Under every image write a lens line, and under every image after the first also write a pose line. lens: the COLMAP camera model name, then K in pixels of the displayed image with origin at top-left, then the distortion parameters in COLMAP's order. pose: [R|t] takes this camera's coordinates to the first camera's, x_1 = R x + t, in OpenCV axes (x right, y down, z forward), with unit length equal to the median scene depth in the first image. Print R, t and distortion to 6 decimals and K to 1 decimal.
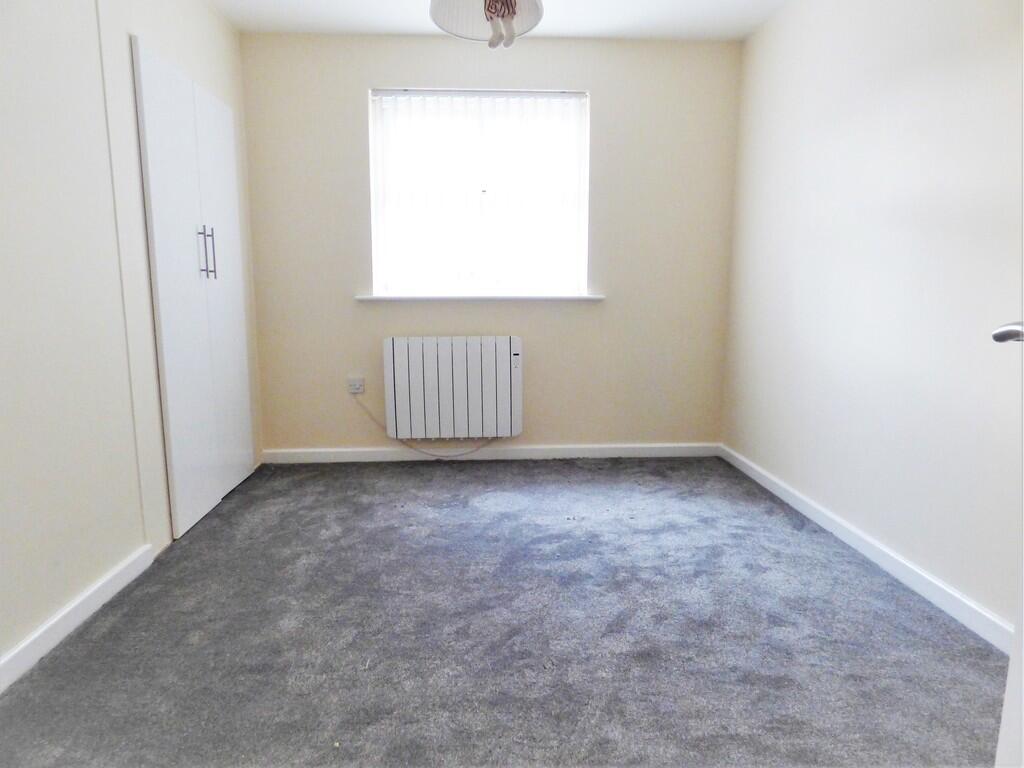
lens RADIAL K [[634.1, 0, 512.0], [0, 634.1, 384.0], [0, 0, 1]] dist [0.001203, 0.000398]
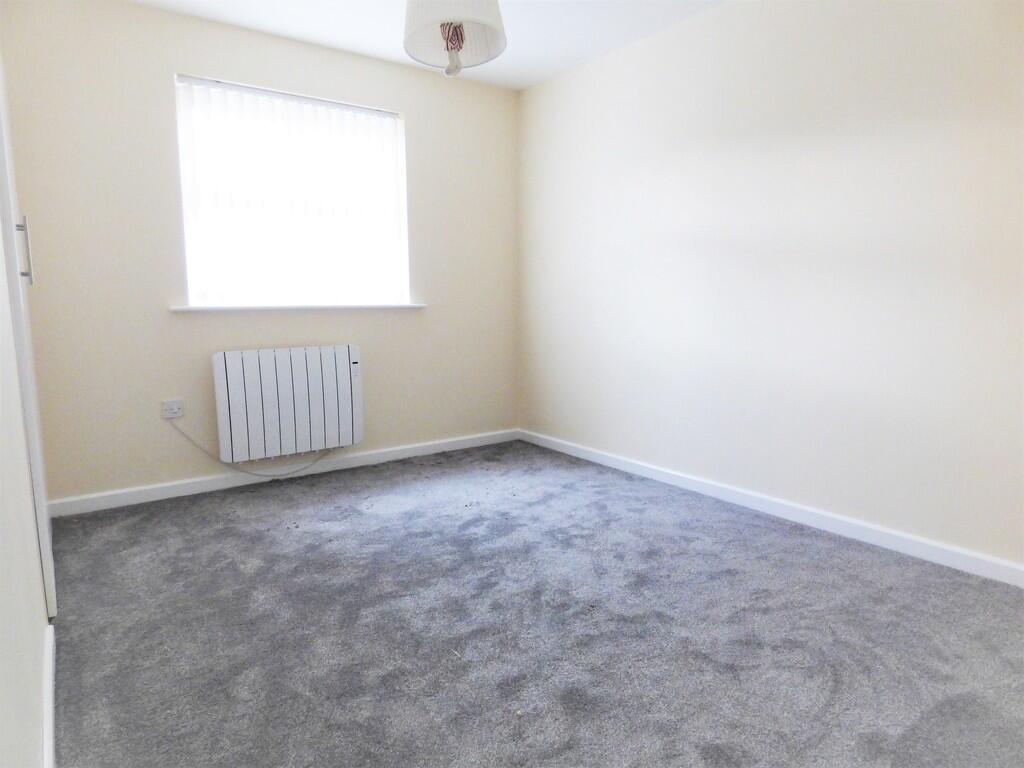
lens RADIAL K [[615.2, 0, 512.0], [0, 615.2, 384.0], [0, 0, 1]] dist [-0.002651, 0.000281]
pose [[0.846426, -0.076540, 0.526978, -0.347513], [0.085081, 0.996341, 0.008056, 0.001057], [-0.525666, 0.038017, 0.849841, 0.042462]]
